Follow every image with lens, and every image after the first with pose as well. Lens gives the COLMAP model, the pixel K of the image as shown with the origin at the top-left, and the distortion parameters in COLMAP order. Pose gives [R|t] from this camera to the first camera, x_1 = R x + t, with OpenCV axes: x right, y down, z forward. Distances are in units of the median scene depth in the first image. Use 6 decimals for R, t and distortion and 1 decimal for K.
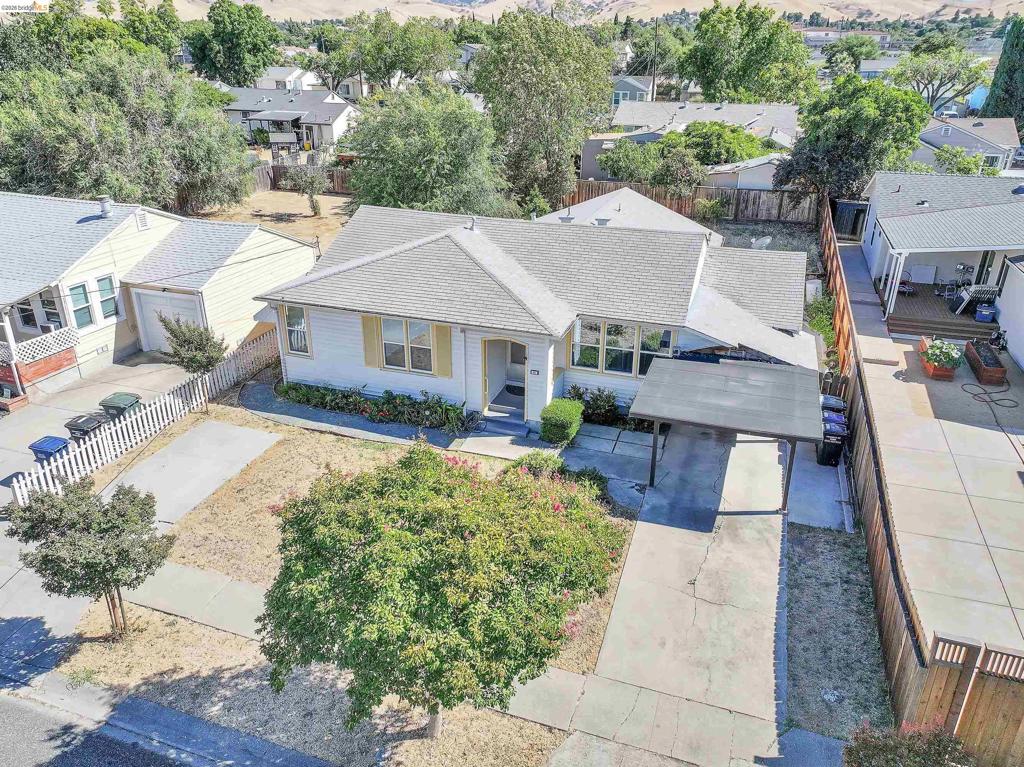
lens RADIAL K [[737.1, 0, 512.0], [0, 737.1, 383.5], [0, 0, 1]] dist [0.023462, -0.000603]
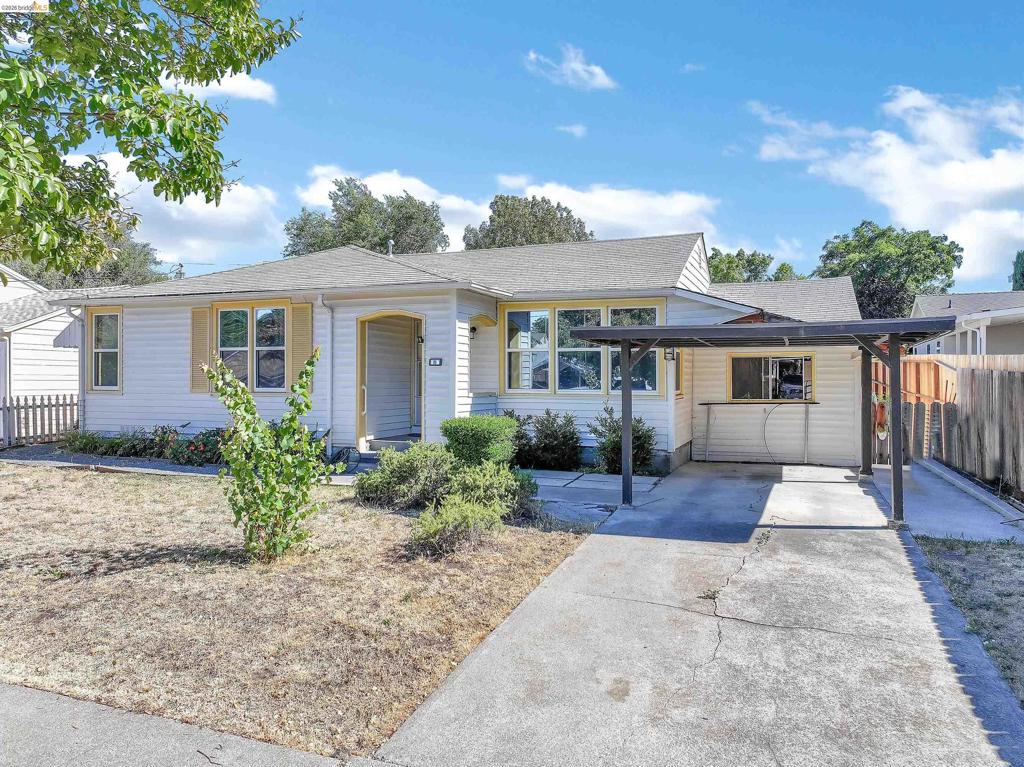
lens RADIAL K [[737.1, 0, 512.0], [0, 737.1, 383.5], [0, 0, 1]] dist [0.023462, -0.000603]
pose [[0.999350, -0.003975, -0.035821, 0.114645], [-0.010719, 0.916148, -0.400697, 0.243641], [0.034410, 0.400821, 0.915510, 0.440496]]
